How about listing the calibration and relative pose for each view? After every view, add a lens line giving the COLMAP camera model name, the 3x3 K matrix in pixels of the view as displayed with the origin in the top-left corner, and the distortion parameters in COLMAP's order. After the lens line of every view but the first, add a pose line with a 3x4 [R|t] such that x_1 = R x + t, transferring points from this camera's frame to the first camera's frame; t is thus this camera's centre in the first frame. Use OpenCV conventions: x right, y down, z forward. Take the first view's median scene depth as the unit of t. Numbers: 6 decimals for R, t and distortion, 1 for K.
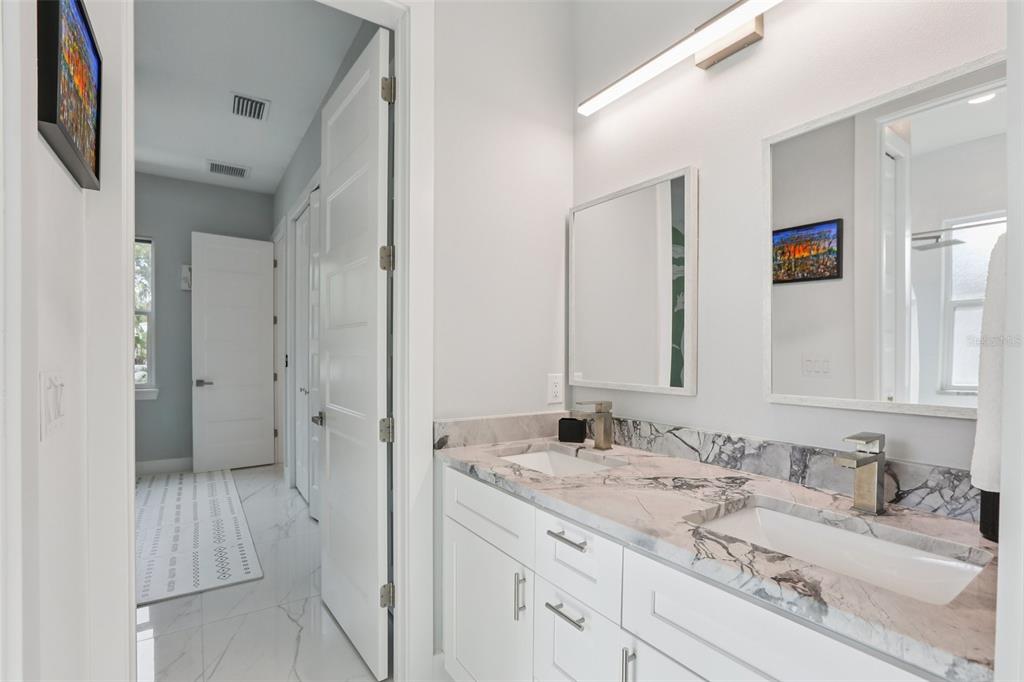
lens RADIAL K [[472.7, 0, 525.4], [0, 472.7, 357.1], [0, 0, 1]] dist [-0.033748, 0.013057]
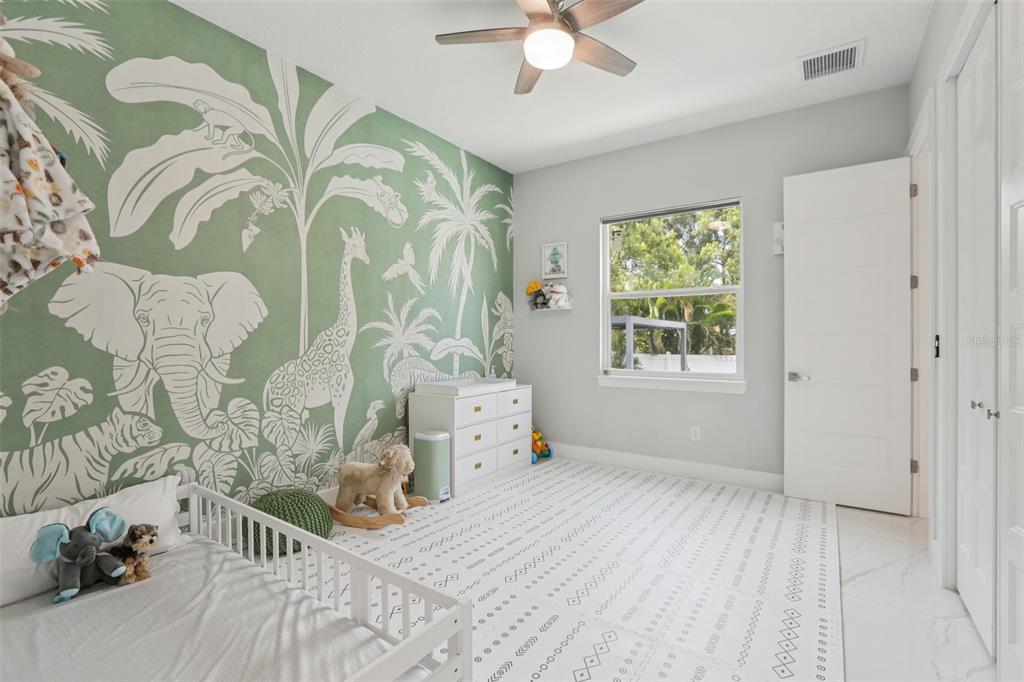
lens RADIAL K [[472.7, 0, 507.1], [0, 472.7, 340.6], [0, 0, 1]] dist [-0.033748, 0.013057]
pose [[0.345160, -0.005770, -0.938526, -0.258171], [-0.009230, 0.999912, -0.009542, 0.015427], [0.938499, 0.011956, 0.345076, 0.506673]]
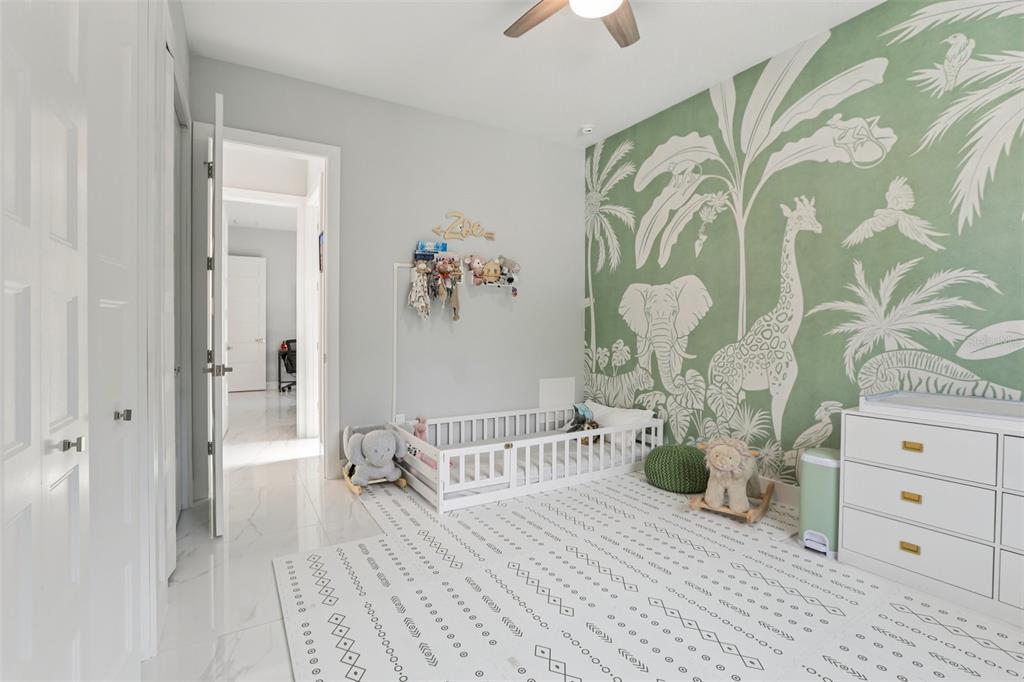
lens RADIAL K [[472.7, 0, 520.1], [0, 472.7, 331.0], [0, 0, 1]] dist [-0.033748, 0.013057]
pose [[-0.999193, -0.008761, 0.039190, -0.892516], [-0.008090, 0.999819, 0.017248, 0.006893], [-0.039334, 0.016917, -0.999083, 1.550361]]
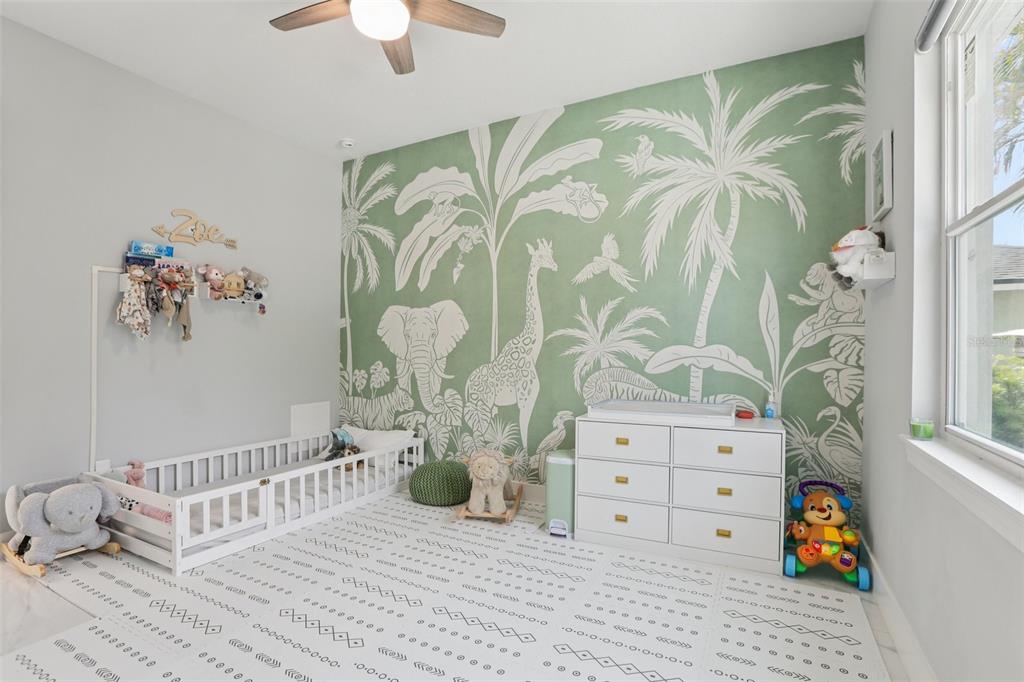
lens RADIAL K [[478.1, 0, 512.3], [0, 478.1, 348.6], [0, 0, 1]] dist [-0.037862, 0.011200]
pose [[-0.883910, -0.010178, -0.467545, -0.824827], [-0.014615, 0.999876, 0.005864, 0.002783], [0.467428, 0.012016, -0.883950, 1.560019]]
